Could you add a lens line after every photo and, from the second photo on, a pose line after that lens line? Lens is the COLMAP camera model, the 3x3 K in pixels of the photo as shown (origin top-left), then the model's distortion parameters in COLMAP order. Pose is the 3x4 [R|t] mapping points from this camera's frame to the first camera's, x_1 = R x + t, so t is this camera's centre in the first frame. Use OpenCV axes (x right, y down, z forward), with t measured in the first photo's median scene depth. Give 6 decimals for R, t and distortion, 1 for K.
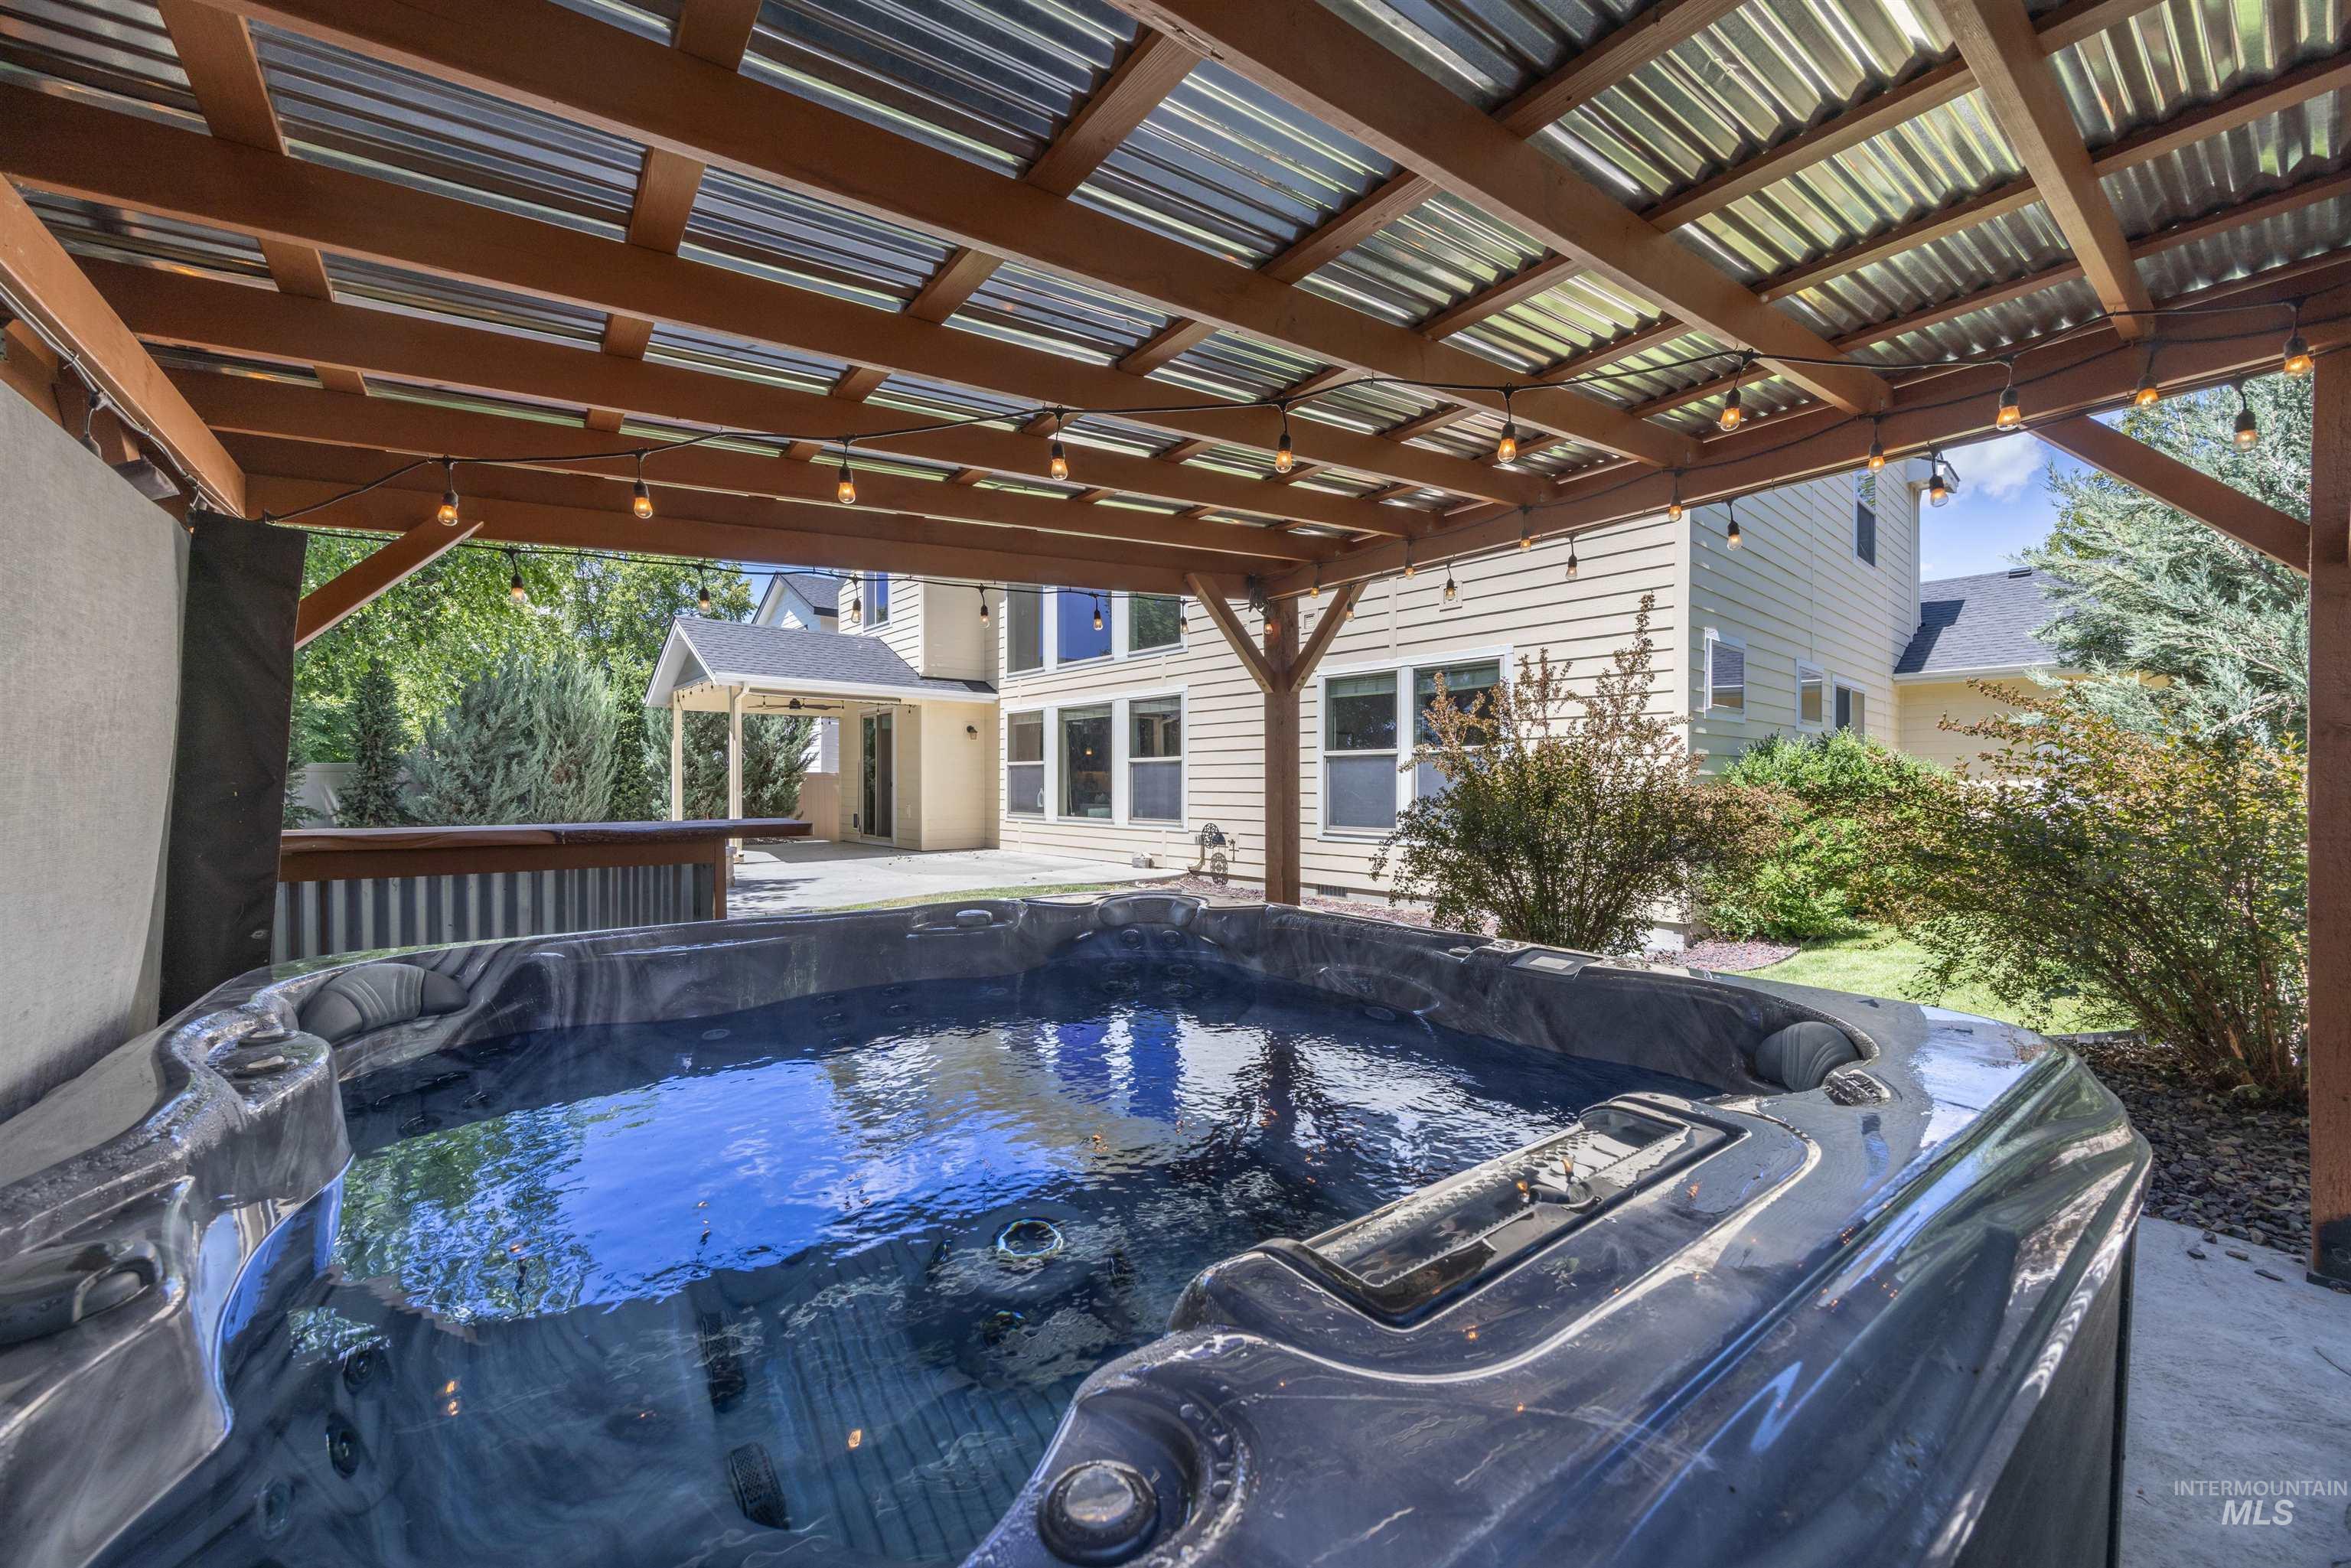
lens RADIAL K [[874.5, 0, 1175.5], [0, 874.5, 784.0], [0, 0, 1]] dist [0.000768, 0.000140]
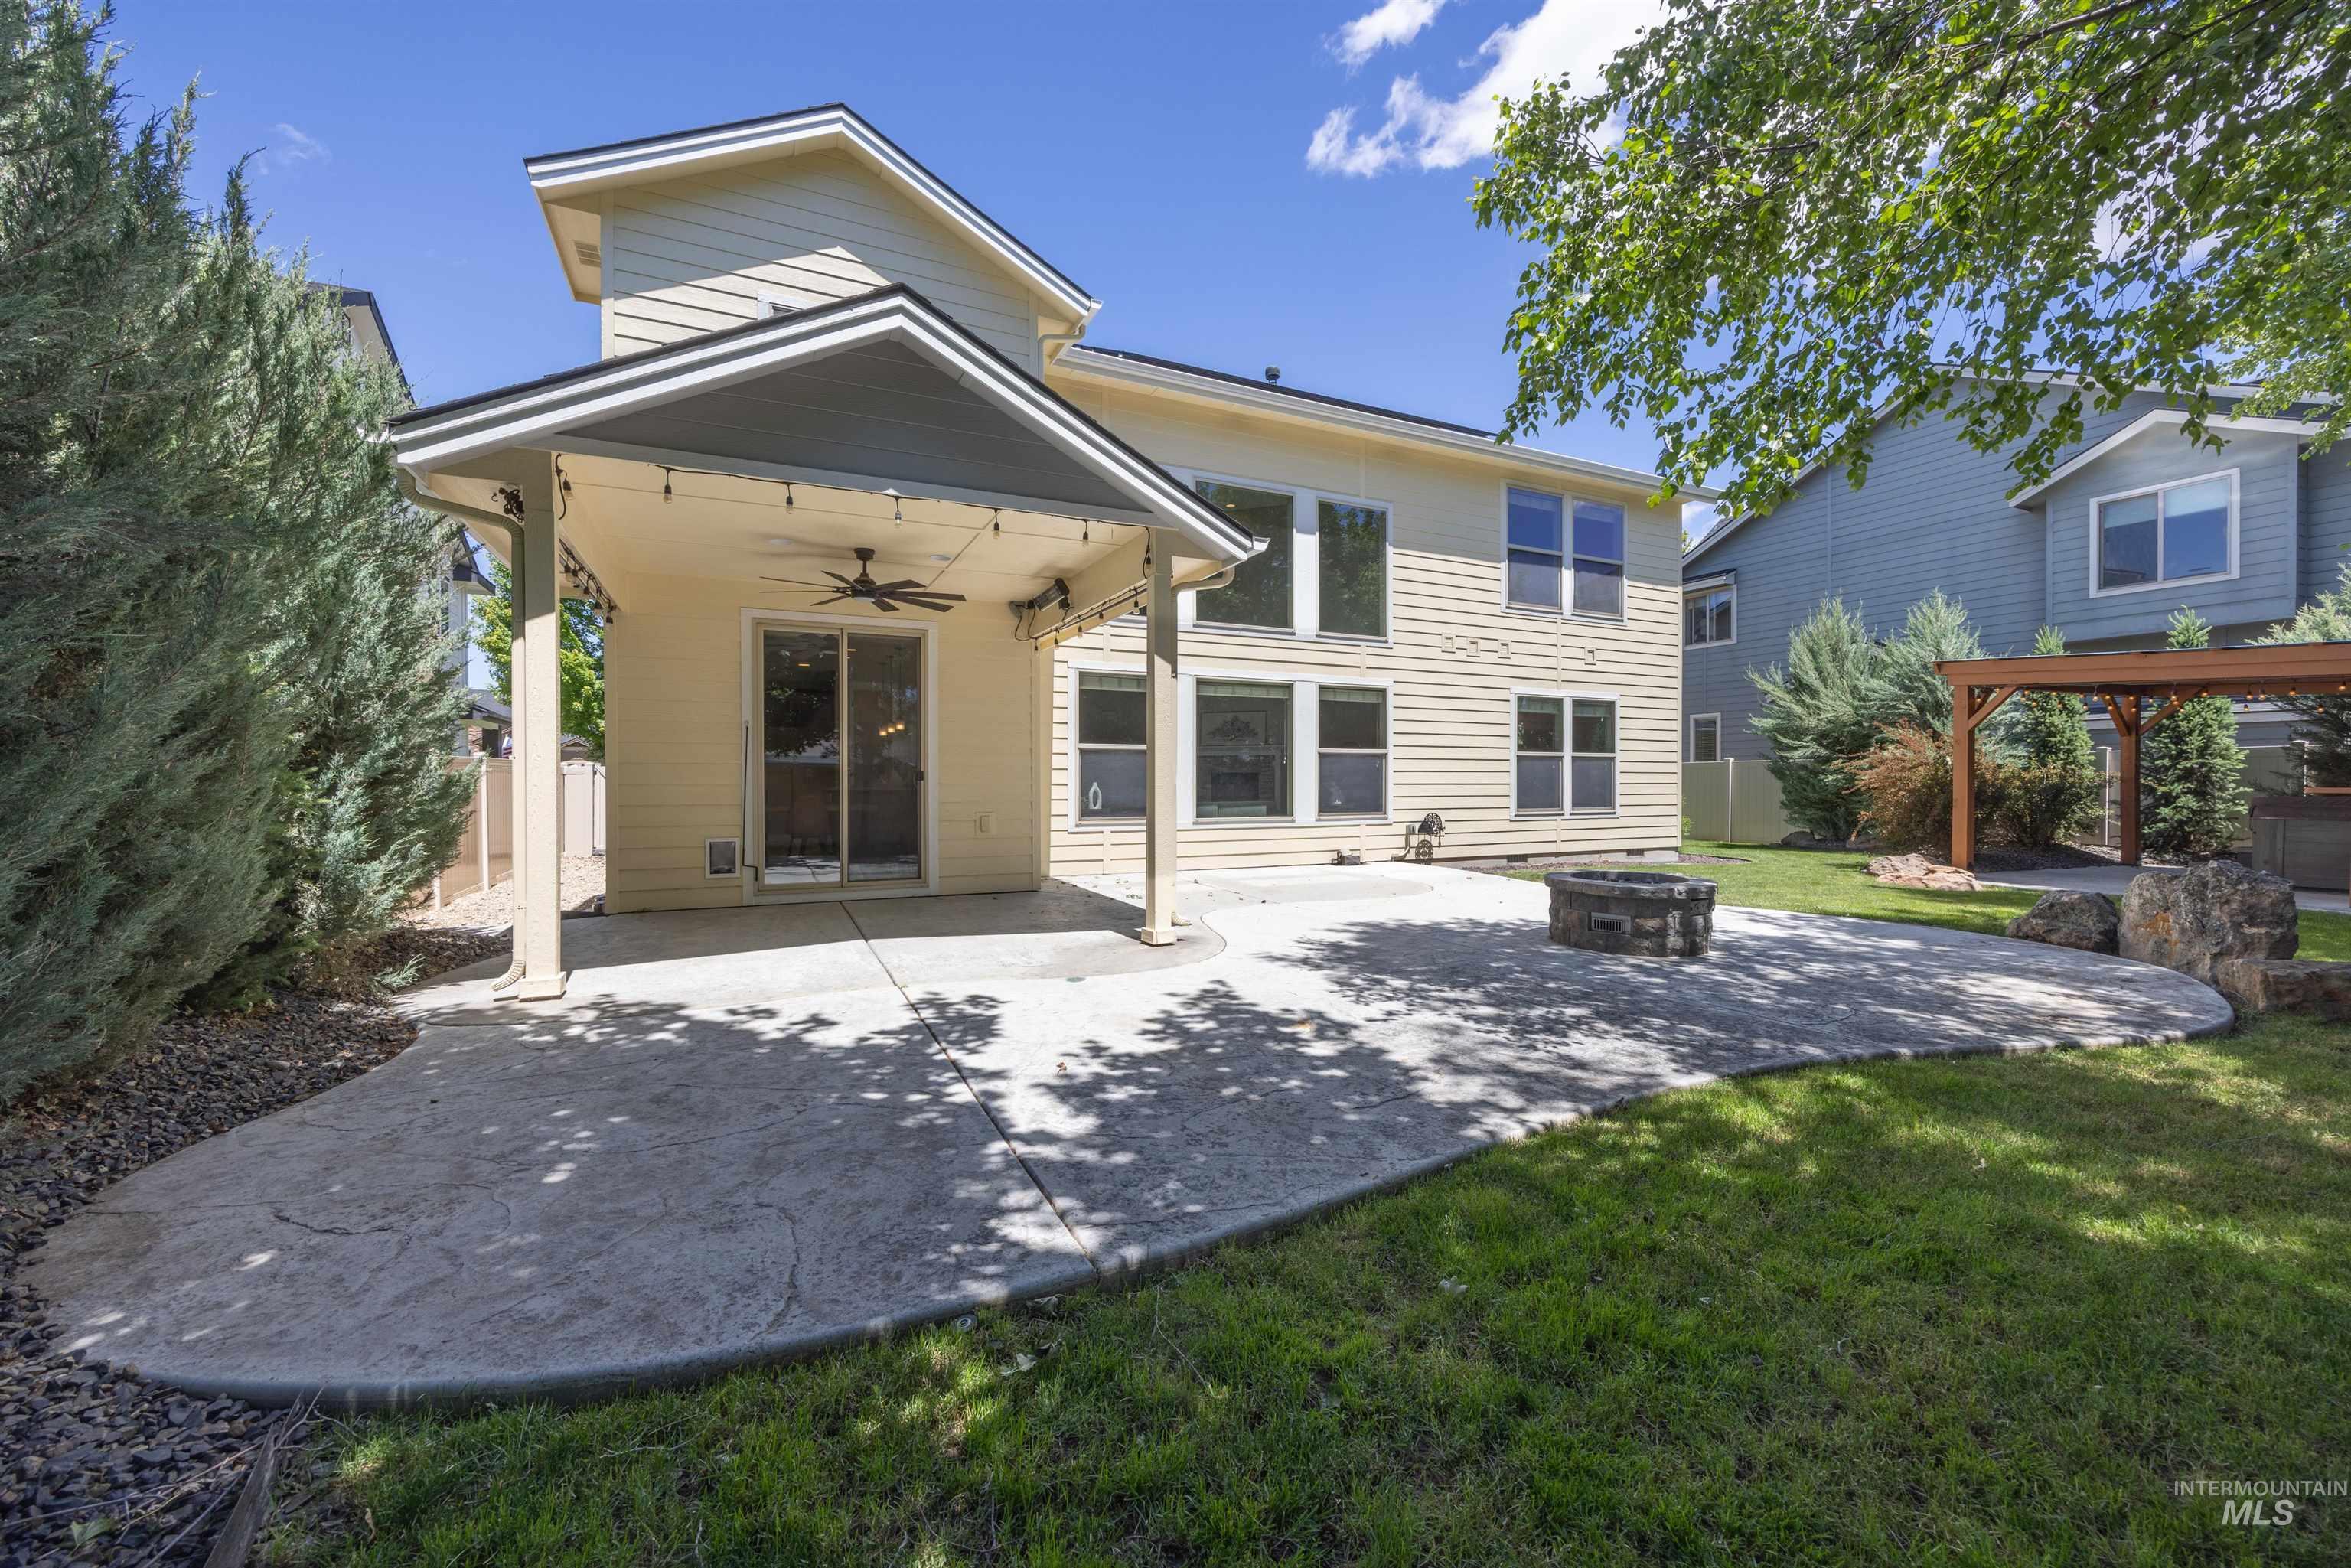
lens RADIAL K [[874.5, 0, 1175.5], [0, 874.5, 784.0], [0, 0, 1]] dist [0.000768, 0.000140]
pose [[0.286699, -0.002018, 0.958019, -0.872057], [0.002230, 0.999996, 0.001439, 0.005563], [-0.958018, 0.001724, 0.286703, 0.793681]]
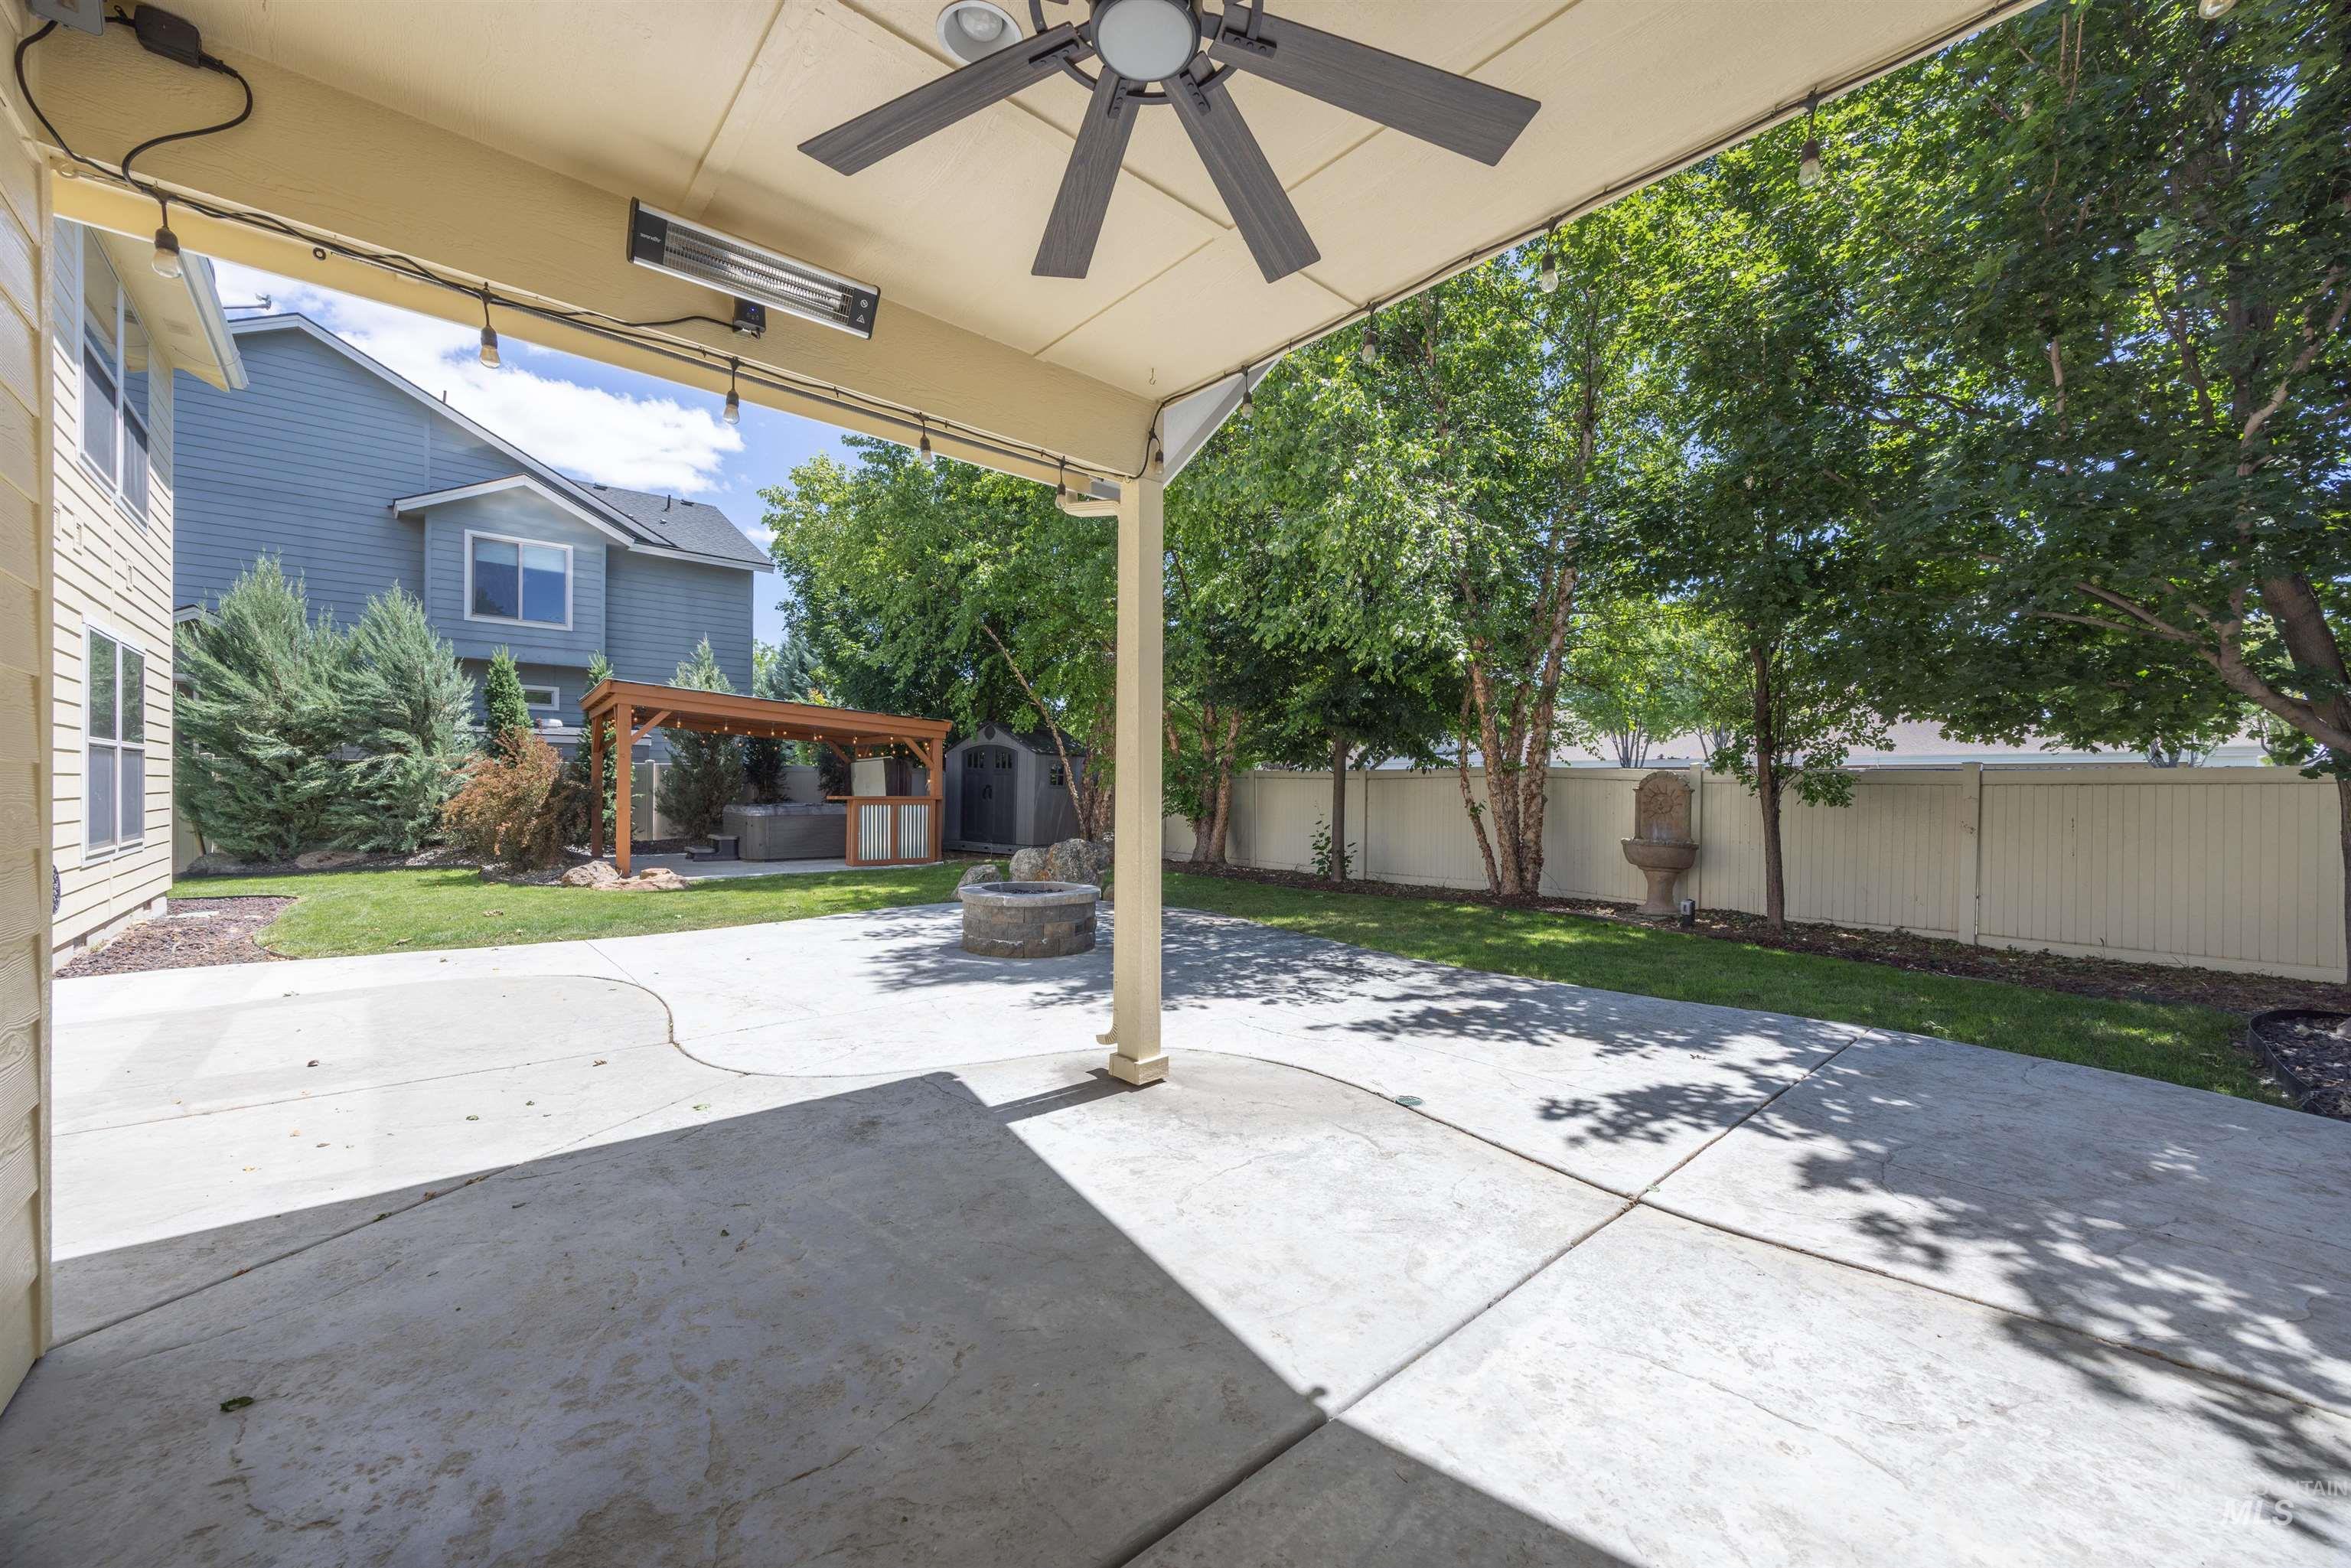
lens RADIAL K [[874.5, 0, 1175.5], [0, 874.5, 784.0], [0, 0, 1]] dist [0.000768, 0.000140]
pose [[-0.998841, -0.005919, 0.047768, -0.492513], [-0.006076, 0.999977, -0.003140, -0.001049], [-0.047749, -0.003427, -0.998854, 1.190808]]
